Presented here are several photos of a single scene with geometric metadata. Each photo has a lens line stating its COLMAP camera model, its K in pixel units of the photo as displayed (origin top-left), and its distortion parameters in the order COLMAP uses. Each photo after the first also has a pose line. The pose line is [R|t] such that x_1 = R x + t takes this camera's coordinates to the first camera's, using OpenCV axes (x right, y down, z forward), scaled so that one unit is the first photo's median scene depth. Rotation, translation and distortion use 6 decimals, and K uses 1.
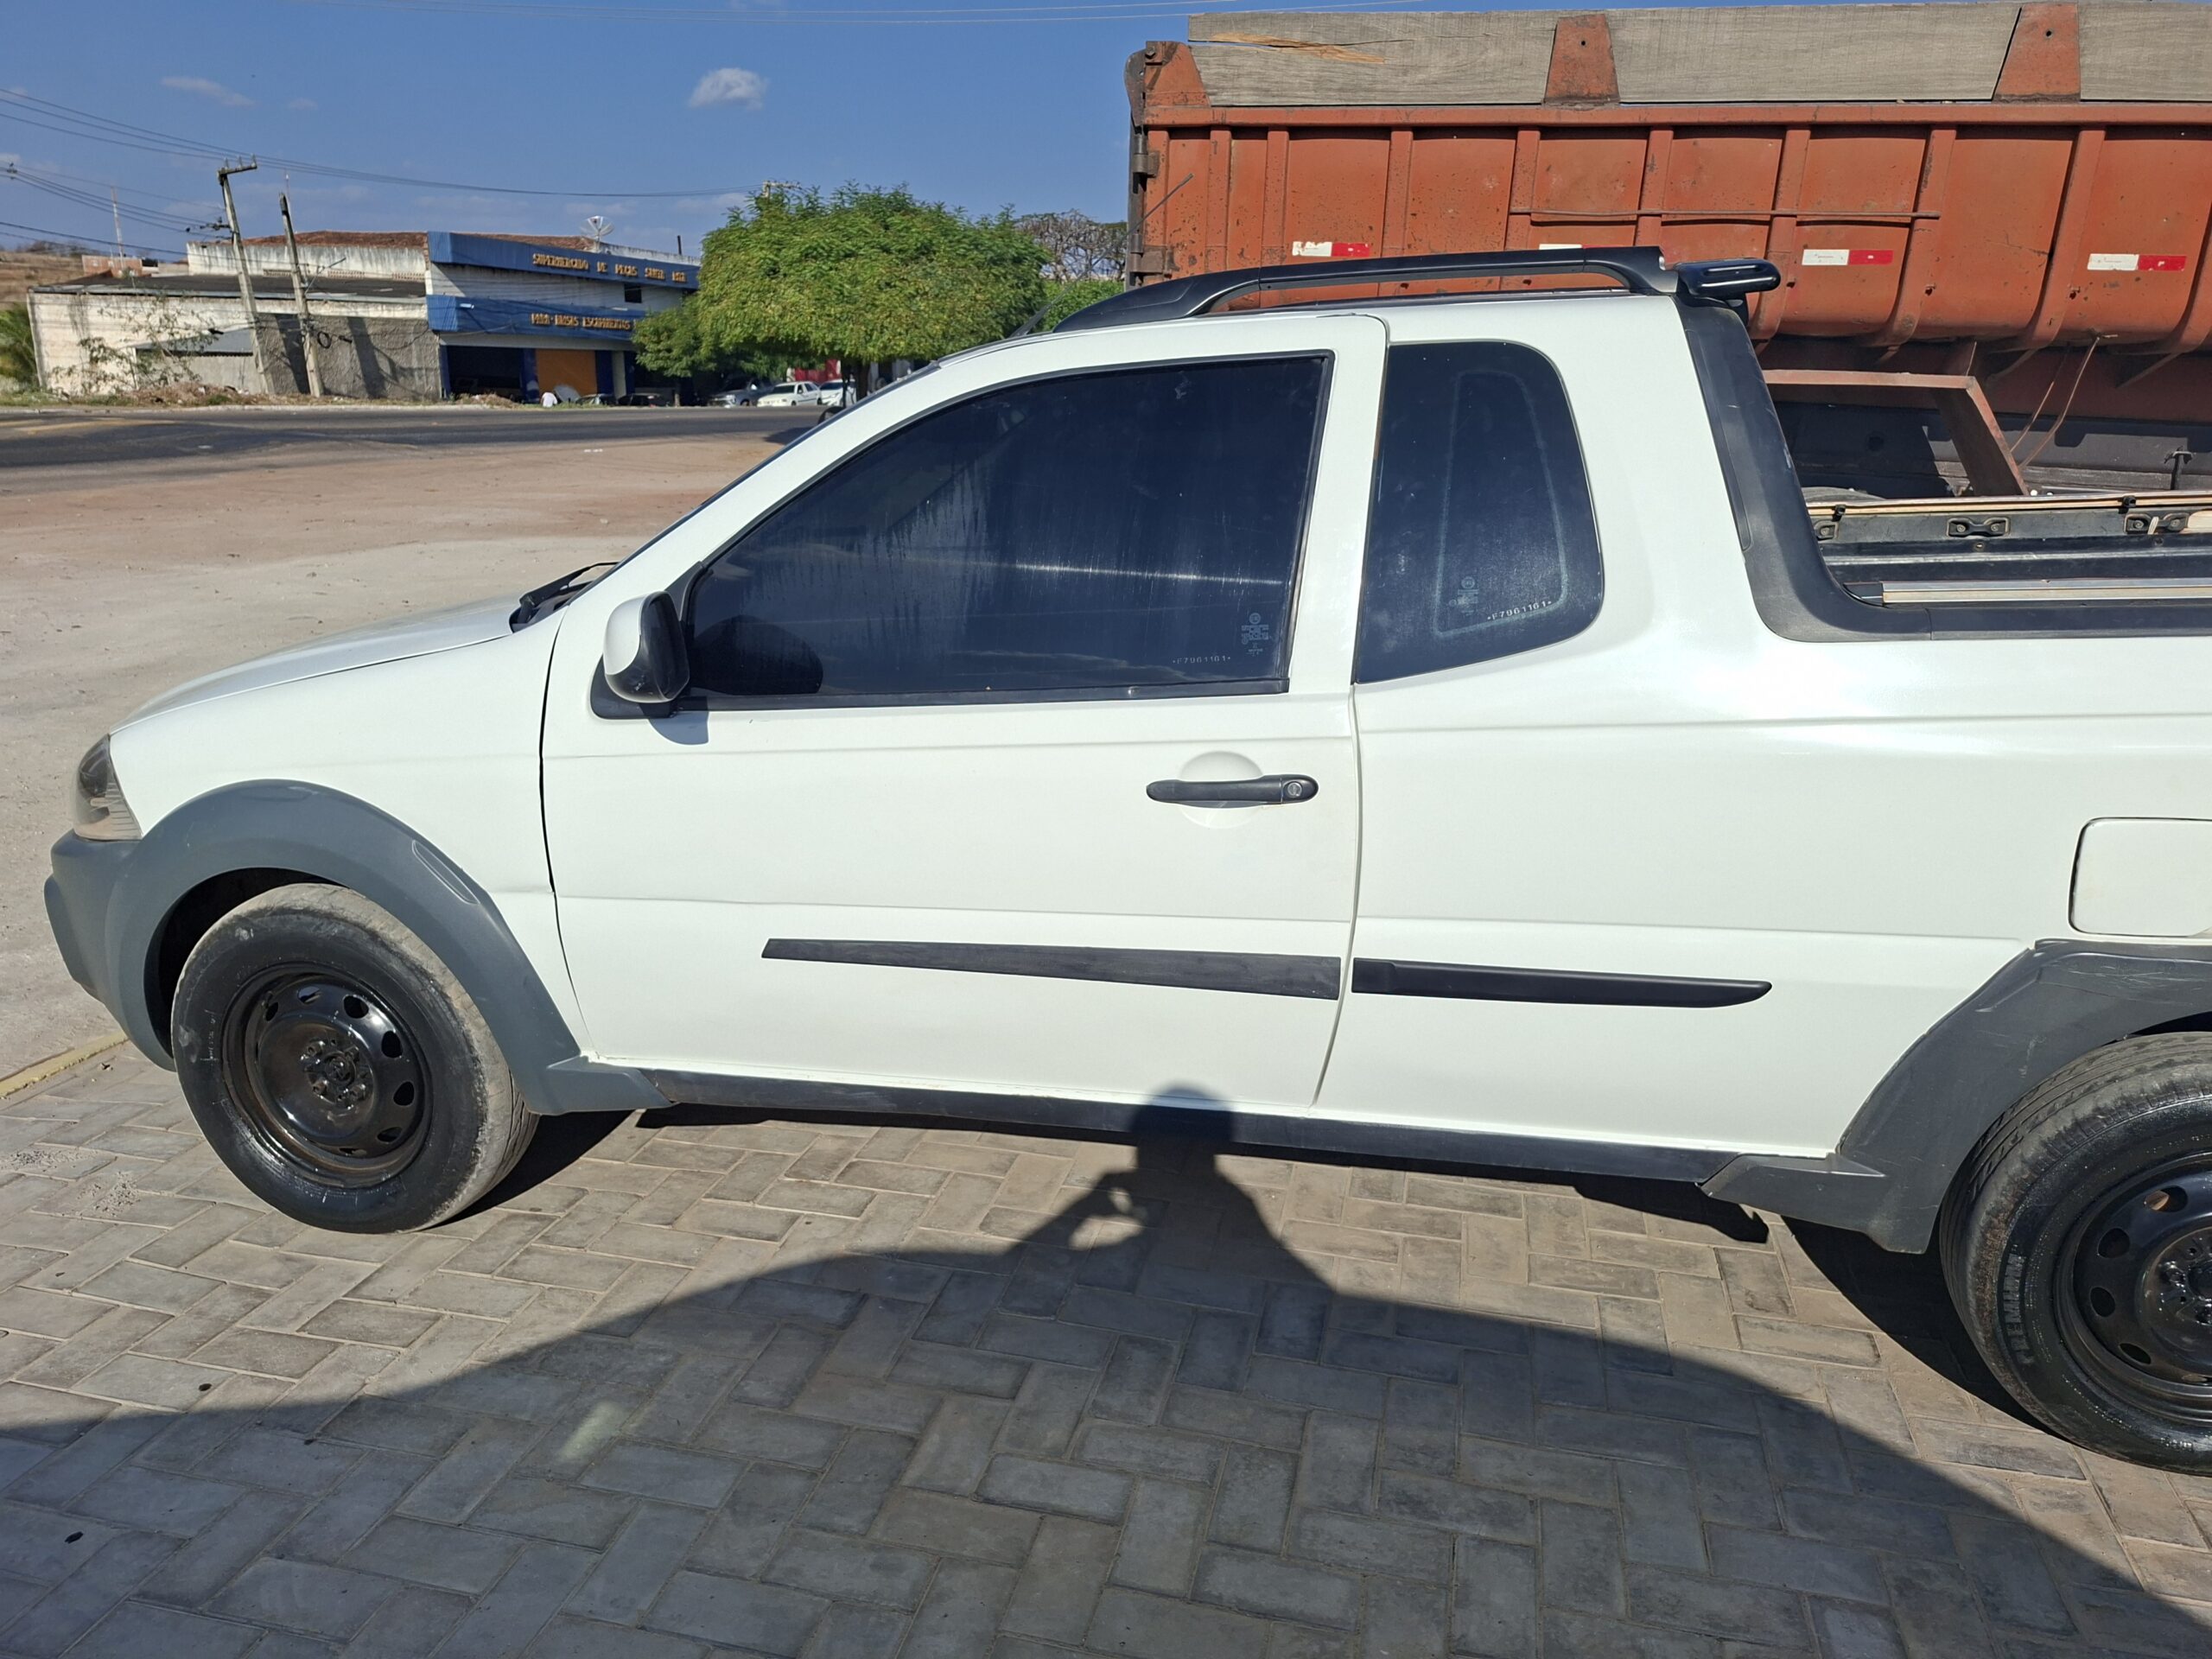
lens RADIAL K [[1553.1, 0, 1098.0], [0, 1553.1, 851.2], [0, 0, 1]] dist [0.054878, -0.050687]
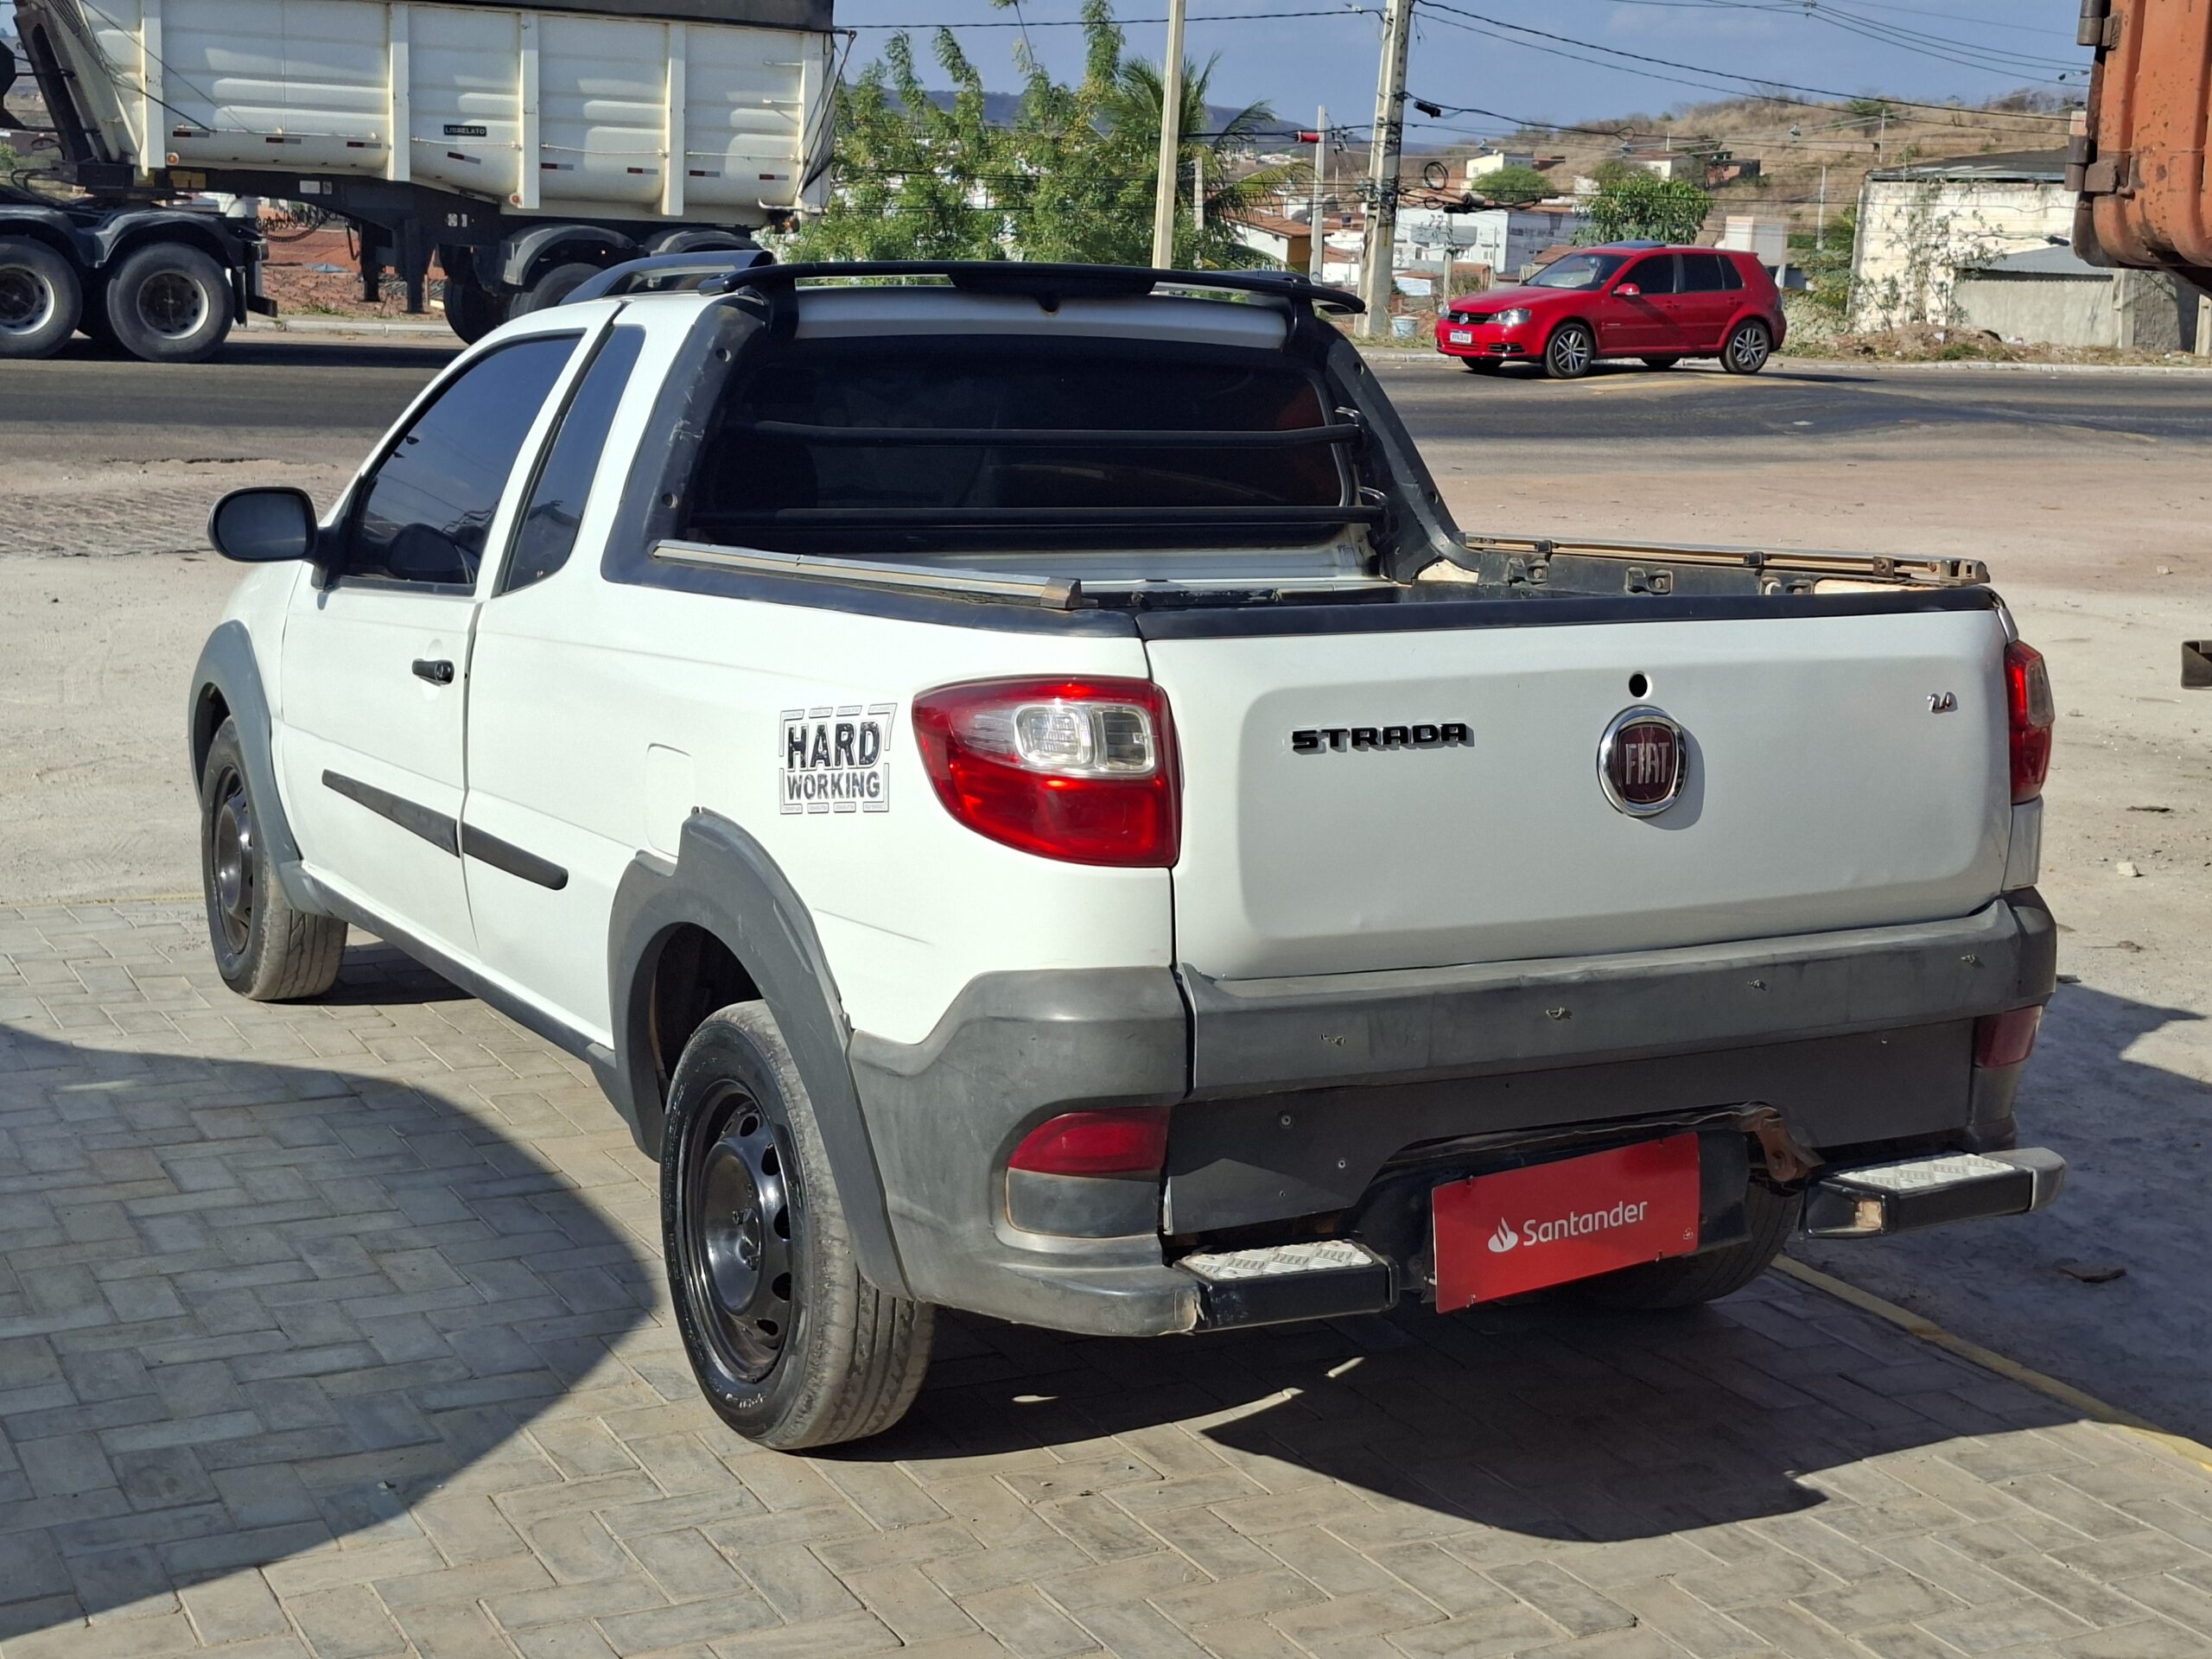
lens RADIAL K [[3095.1, 0, 1116.0], [0, 3095.1, 797.3], [0, 0, 1]] dist [0.102219, 0.000000]
pose [[0.661083, 0.139111, -0.737304, 0.829949], [-0.241787, 0.969740, -0.033826, 0.003953], [0.710288, 0.200632, 0.674713, -0.093121]]
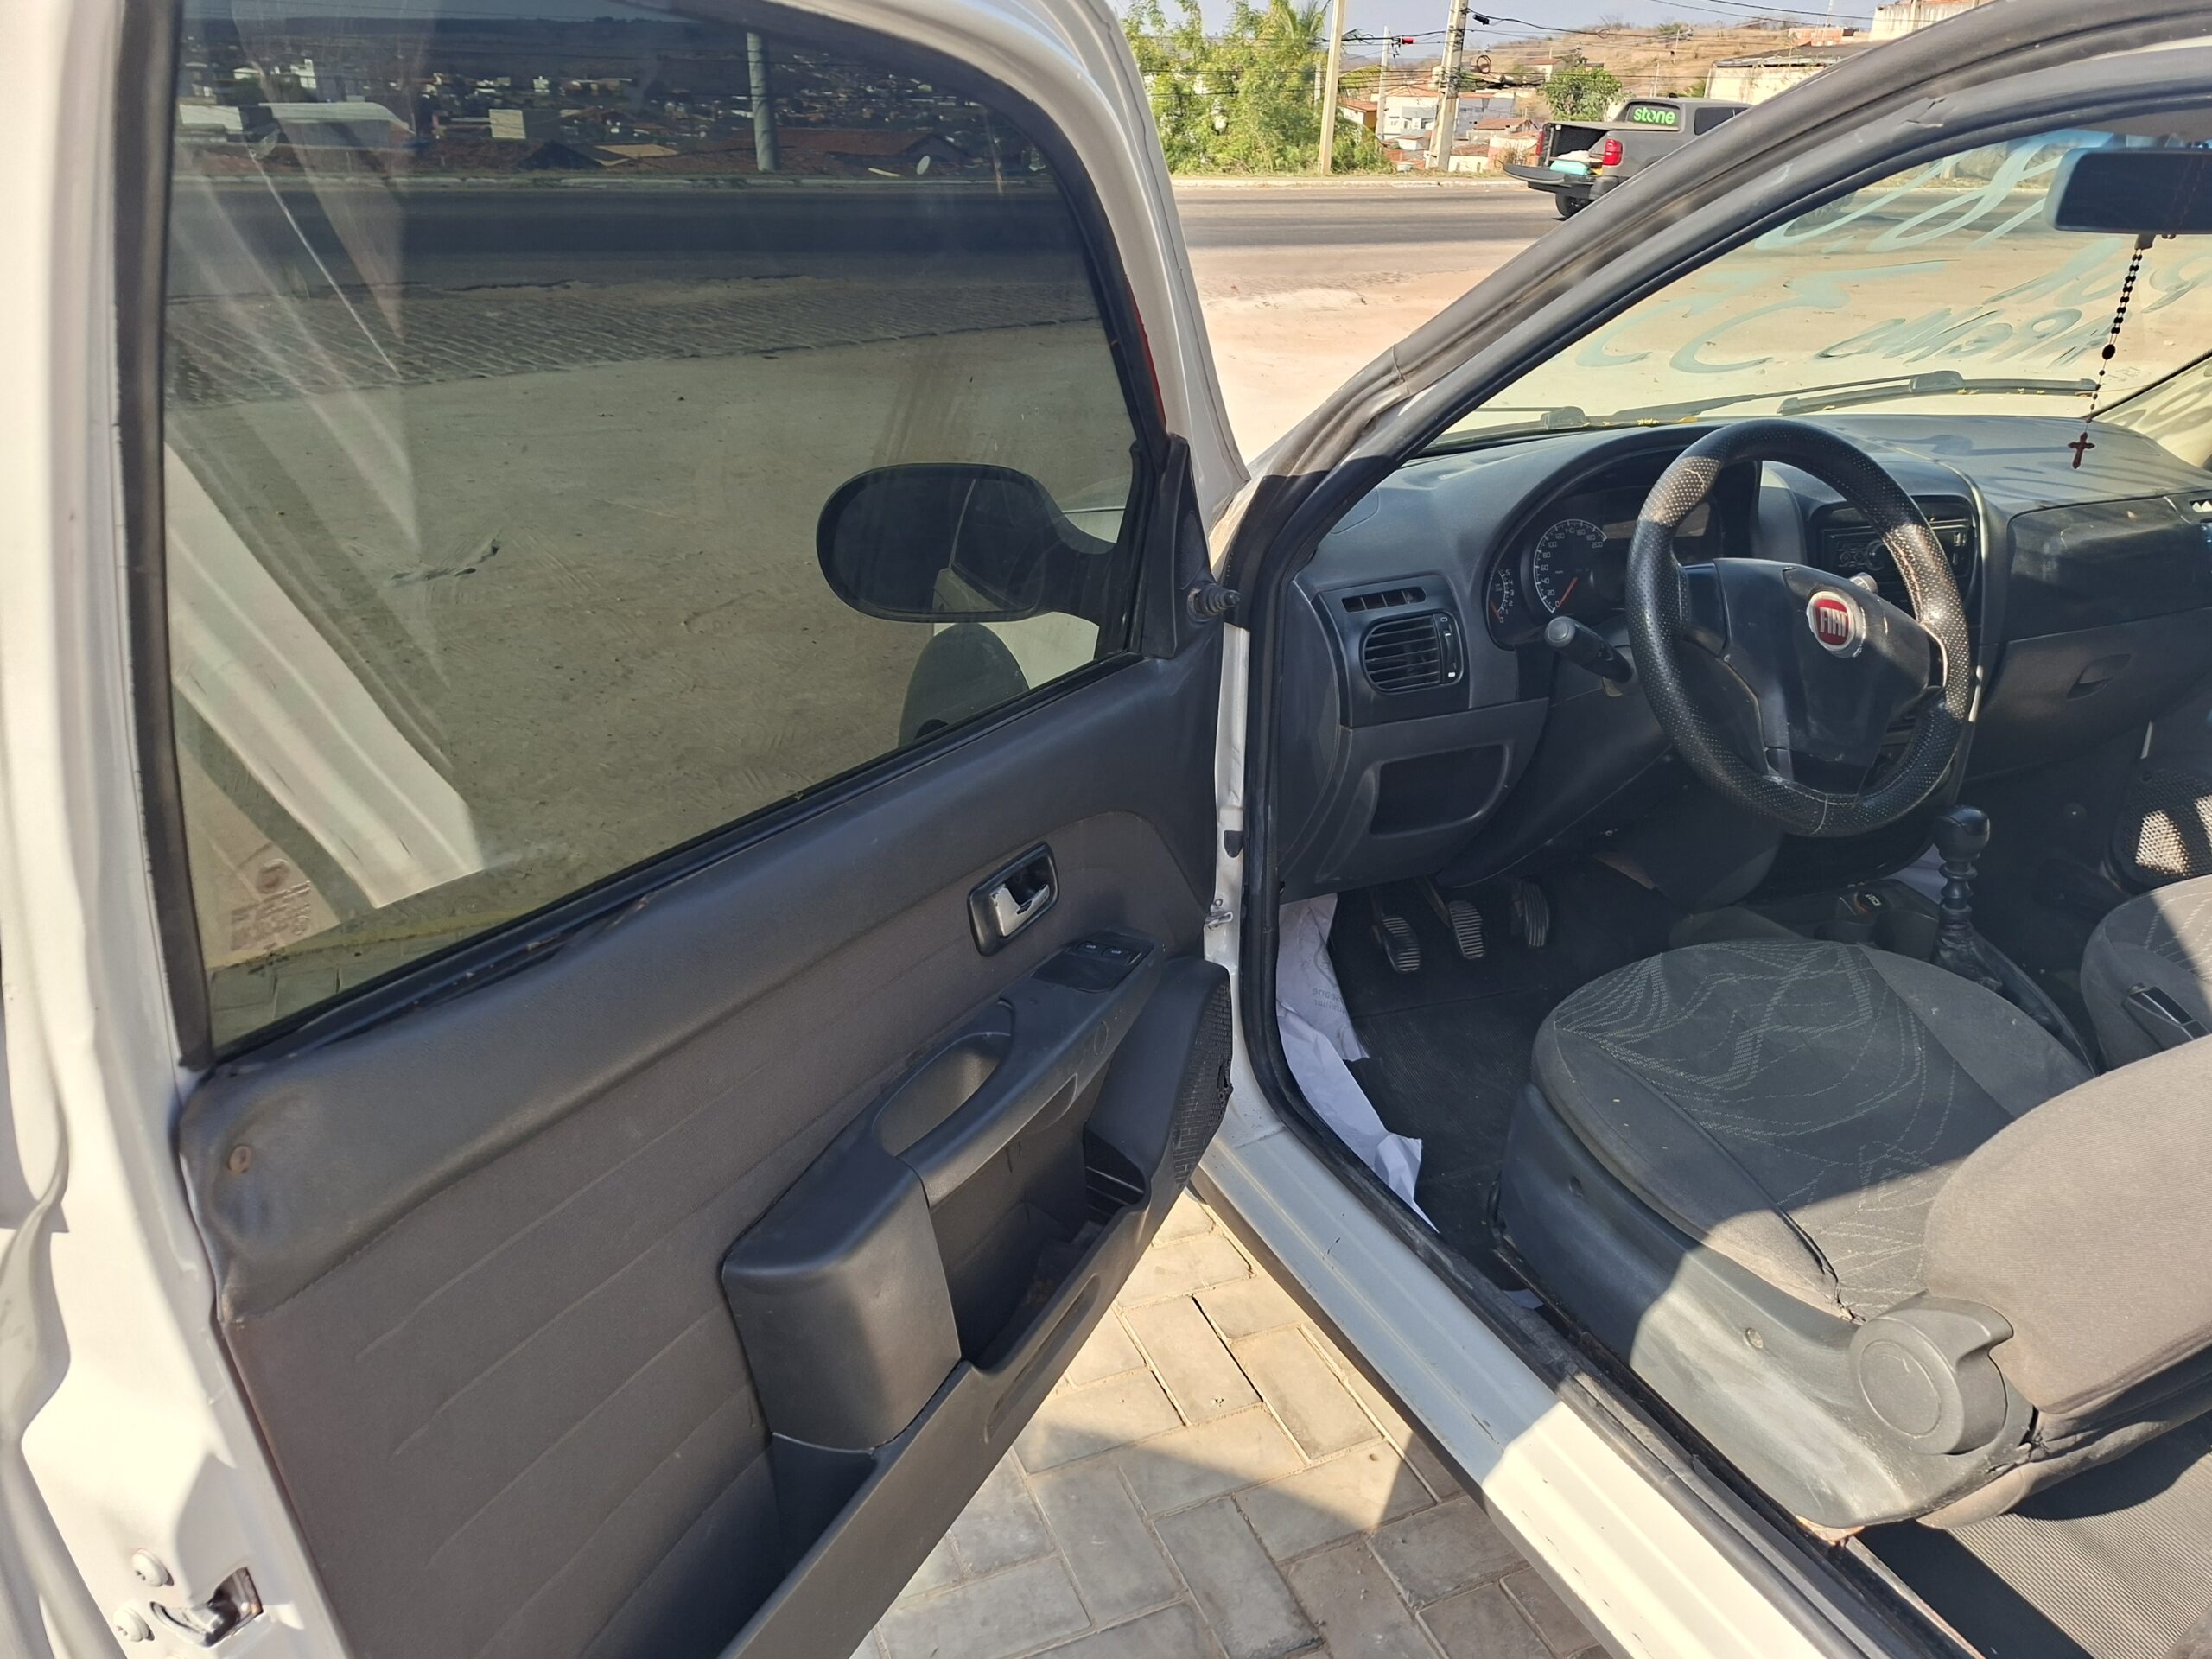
lens RADIAL K [[1553.1, 0, 1074.7], [0, 1553.1, 841.0], [0, 0, 1]] dist [0.054878, -0.050687]
pose [[0.596460, 0.325450, -0.733702, 0.052929], [-0.235922, 0.944814, 0.227302, -0.059487], [0.767187, 0.037520, 0.640325, 0.224868]]
